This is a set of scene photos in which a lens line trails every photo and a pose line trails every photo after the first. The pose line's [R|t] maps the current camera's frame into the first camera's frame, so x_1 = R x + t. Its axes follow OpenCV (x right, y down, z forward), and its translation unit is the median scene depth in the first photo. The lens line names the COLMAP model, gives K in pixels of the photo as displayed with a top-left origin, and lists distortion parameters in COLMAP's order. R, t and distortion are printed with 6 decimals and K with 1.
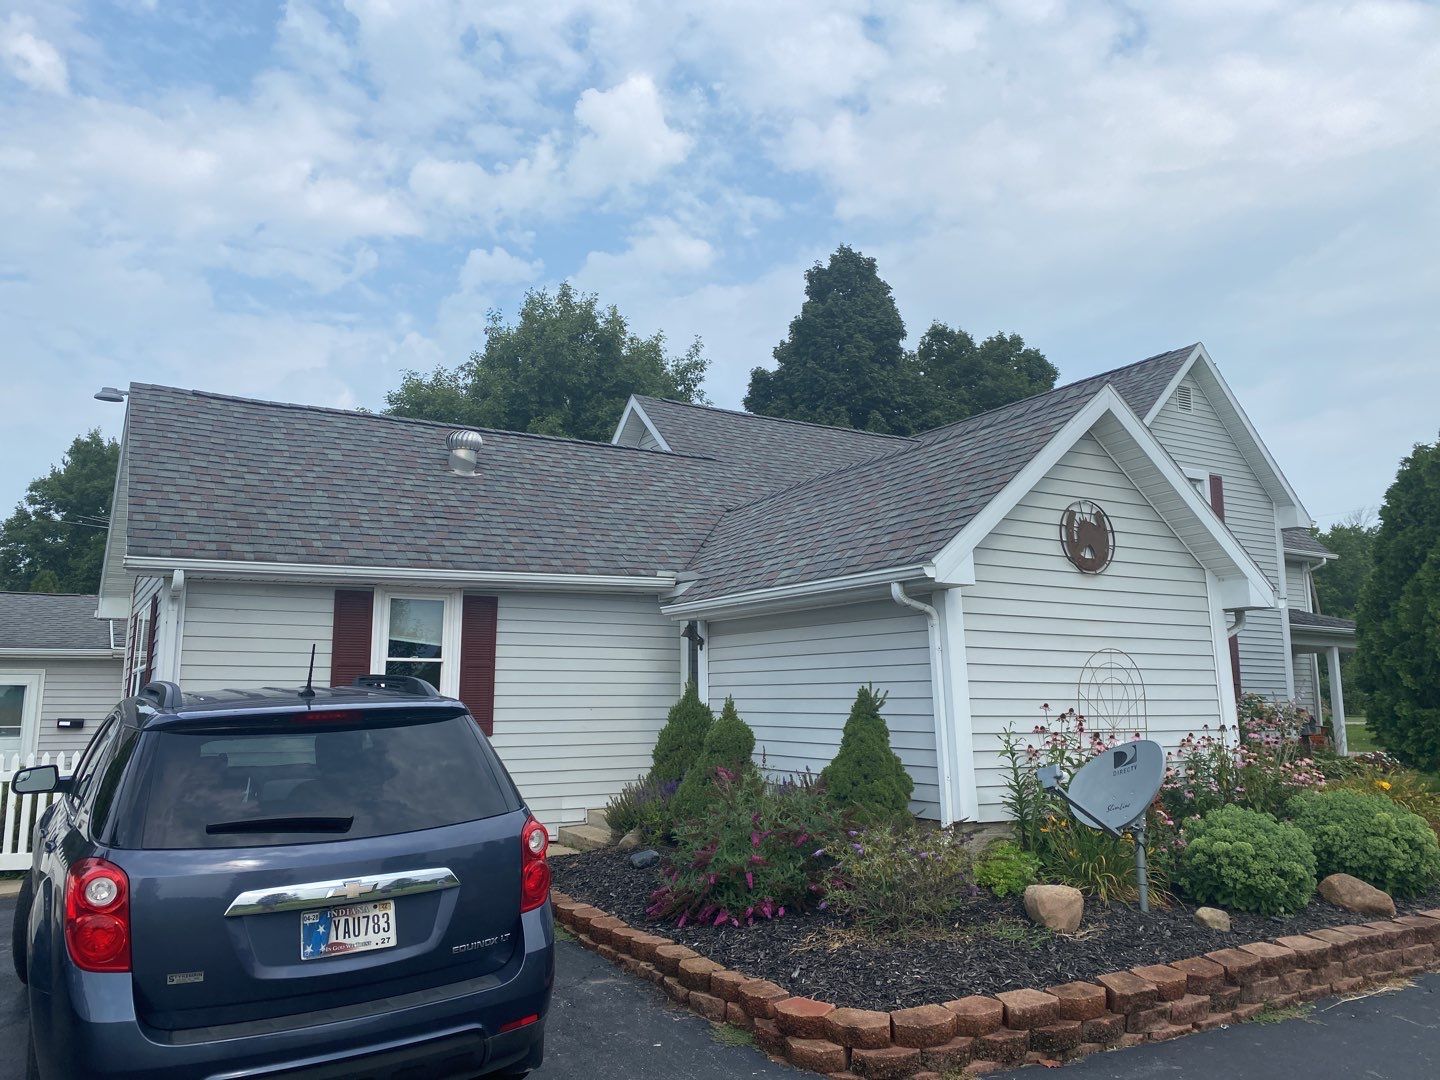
lens RADIAL K [[1108.9, 0, 729.9], [0, 1108.9, 547.4], [0, 0, 1]] dist [0.059453, -0.074932]
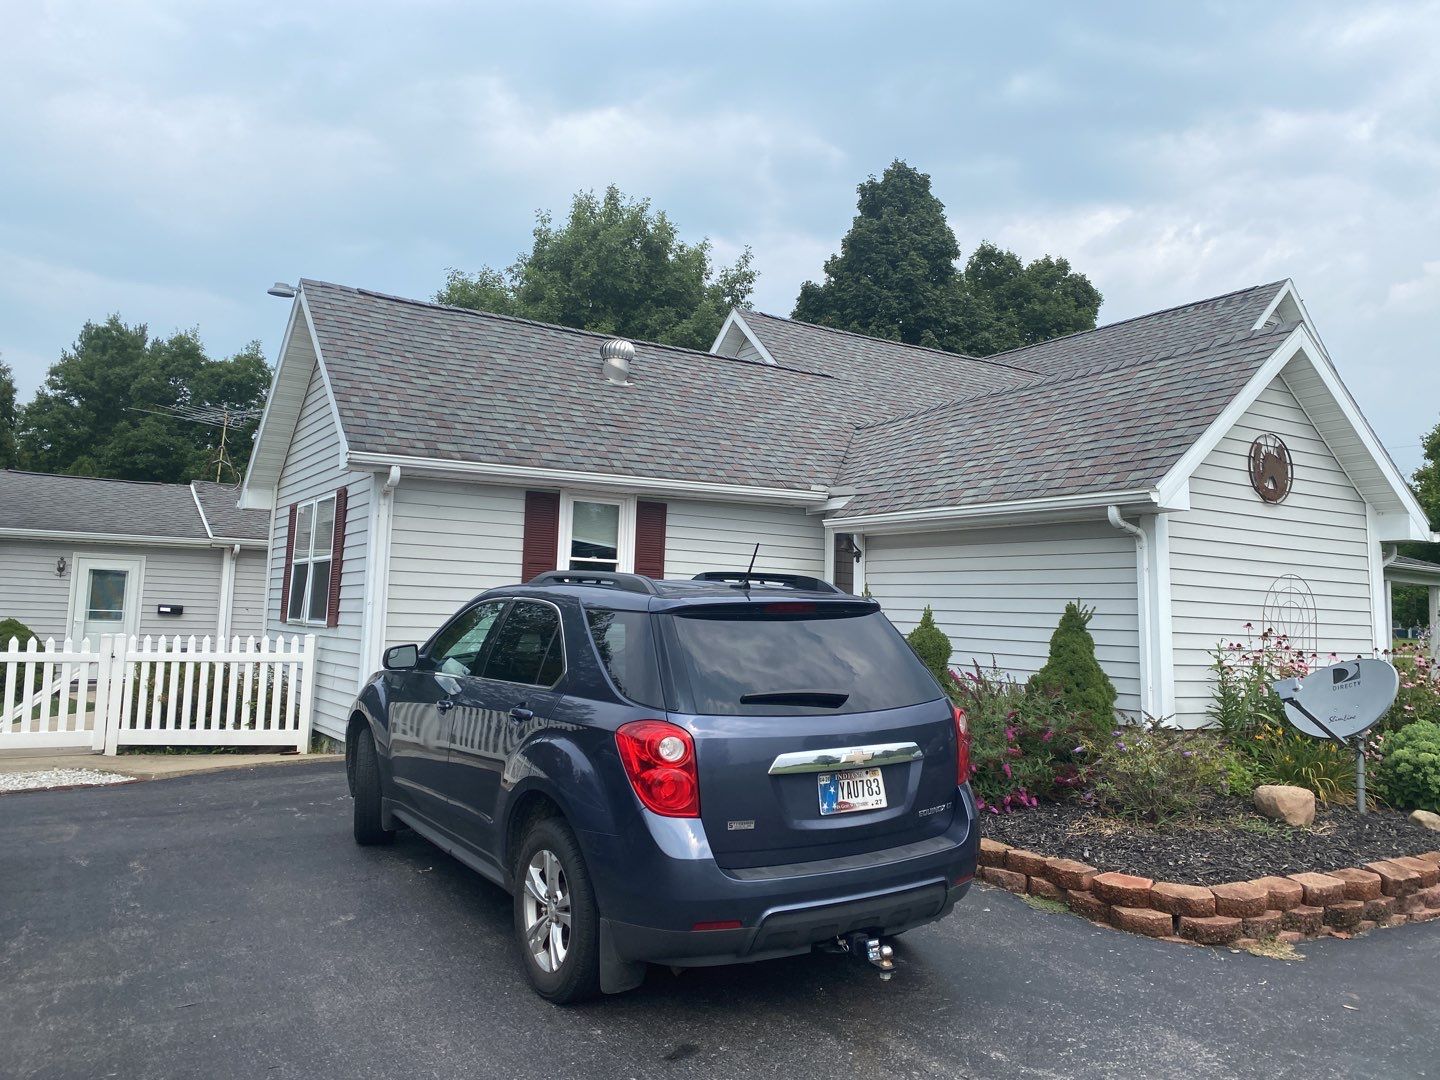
lens RADIAL K [[1108.9, 0, 737.9], [0, 1108.9, 543.6], [0, 0, 1]] dist [0.059453, -0.074932]
pose [[0.999065, 0.037577, 0.021393, -0.169421], [-0.039069, 0.996476, 0.074228, 0.001989], [-0.018529, -0.074994, 0.997012, -0.042751]]
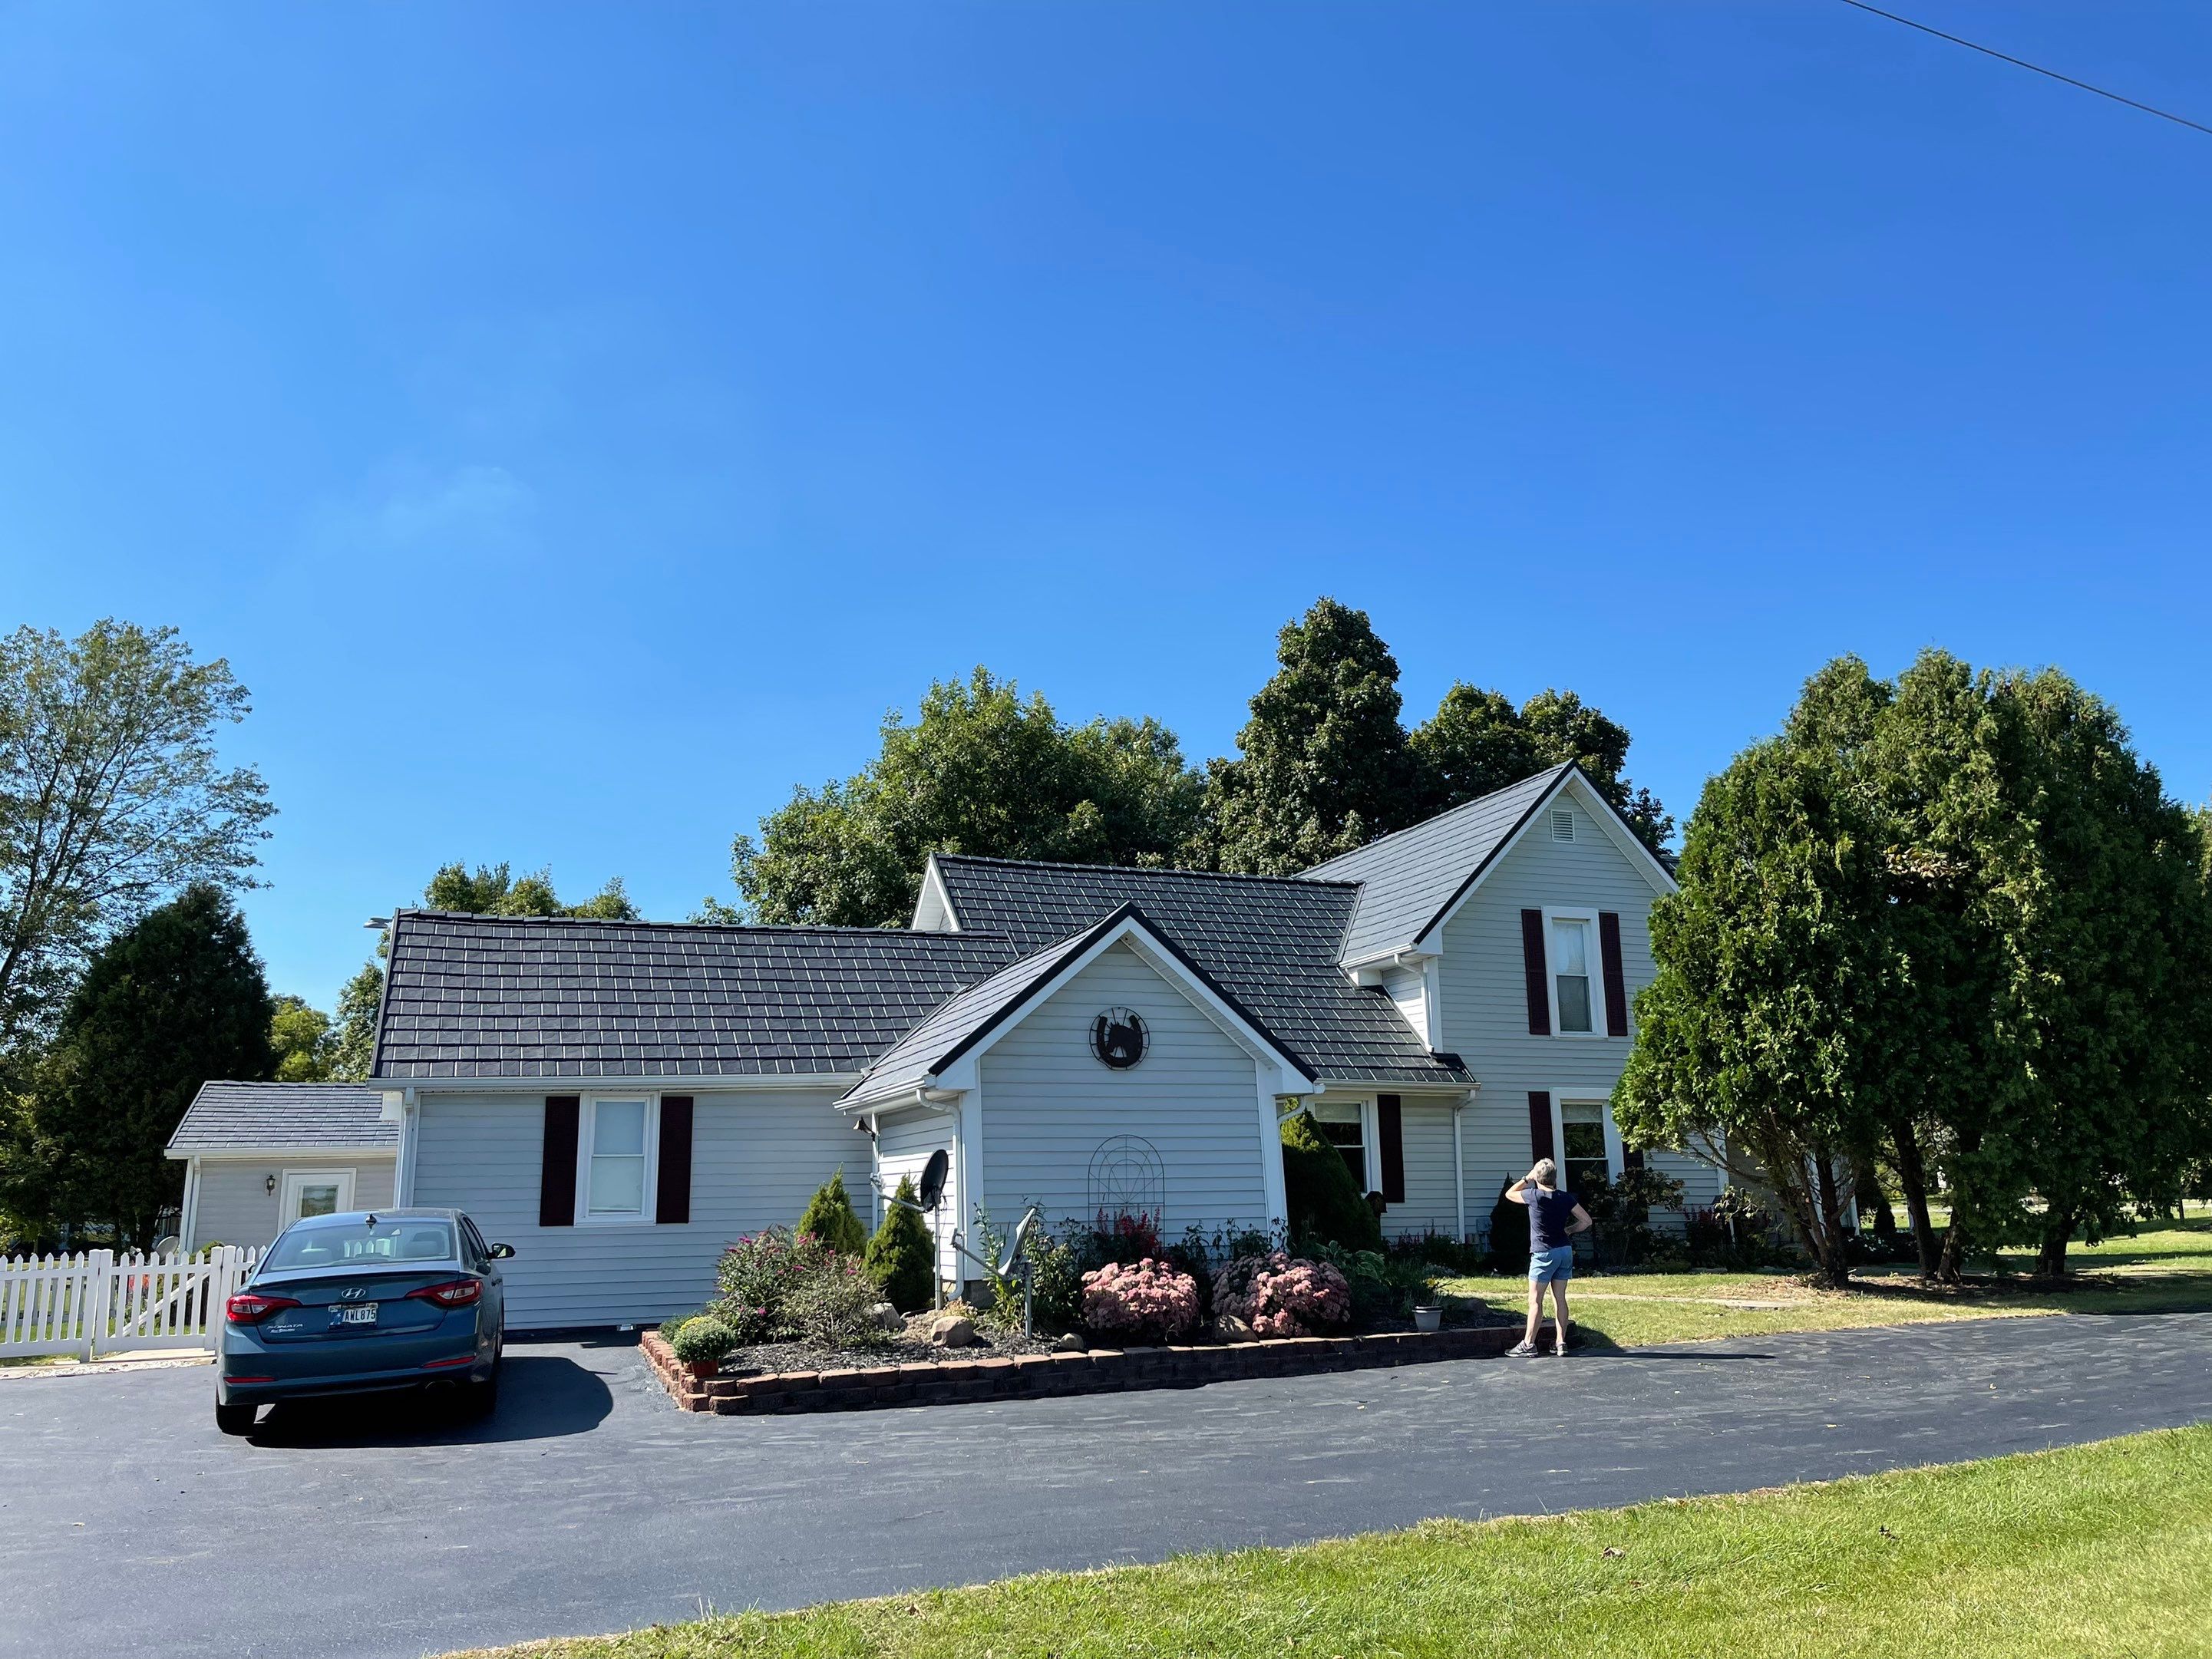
lens RADIAL K [[1703.2, 0, 1136.4], [0, 1703.2, 837.4], [0, 0, 1]] dist [0.059453, -0.074932]
pose [[0.986268, -0.049099, -0.157684, 0.528751], [0.038081, 0.996666, -0.072152, -0.075517], [0.160701, 0.065156, 0.984850, -0.654201]]
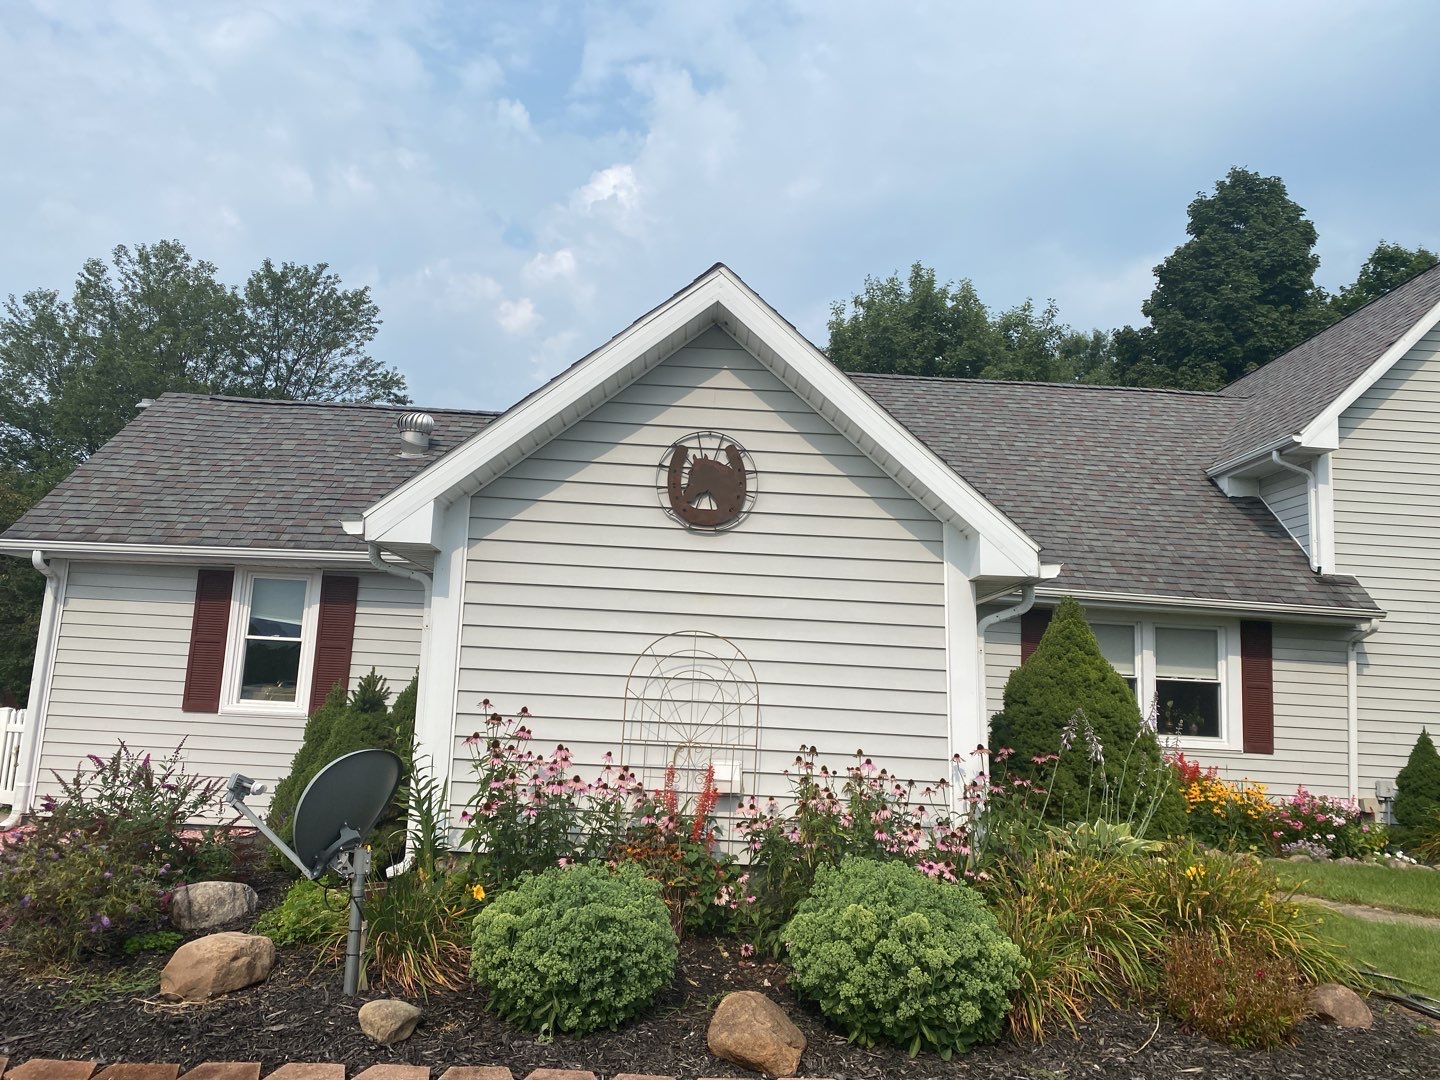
lens RADIAL K [[1108.9, 0, 713.3], [0, 1108.9, 534.1], [0, 0, 1]] dist [0.059453, -0.074932]
pose [[0.870157, -0.026720, -0.492050, 0.571441], [0.018482, 0.999596, -0.021597, 0.035018], [0.492428, 0.009699, 0.870299, 0.305870]]
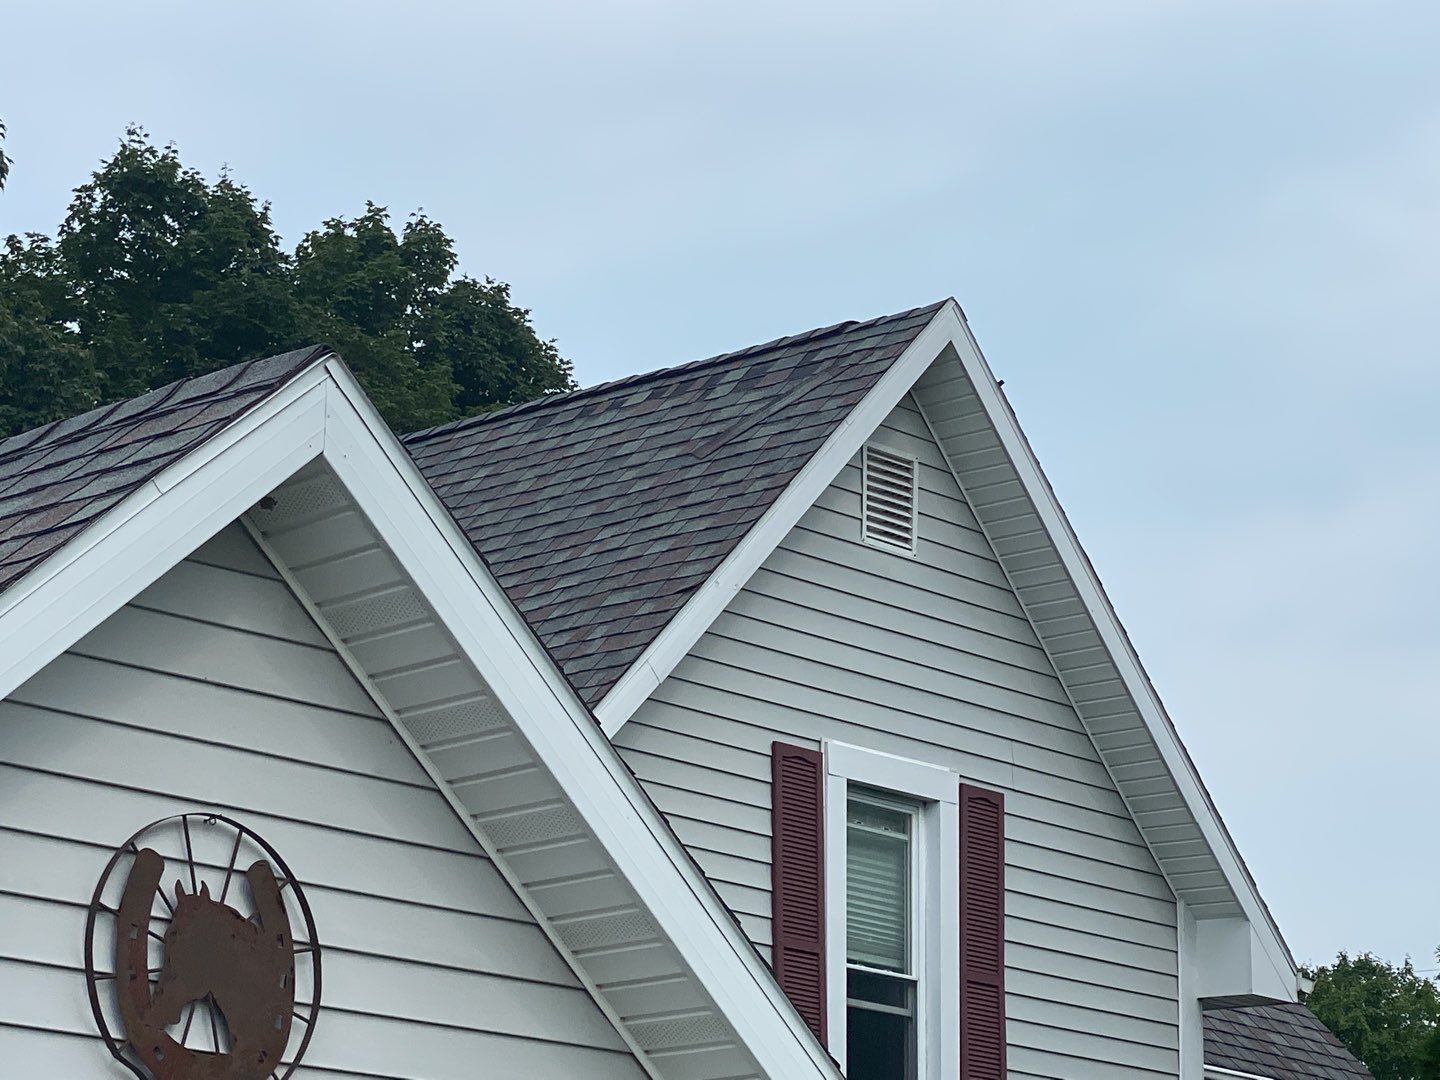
lens RADIAL K [[4232.7, 0, 714.6], [0, 4232.7, 536.9], [0, 0, 1]] dist [0.057702, 0.000000]
pose [[0.952968, 0.091080, 0.289061, 0.124497], [-0.059184, 0.991338, -0.117245, 0.000349], [-0.297236, 0.094622, 0.950104, 0.058320]]
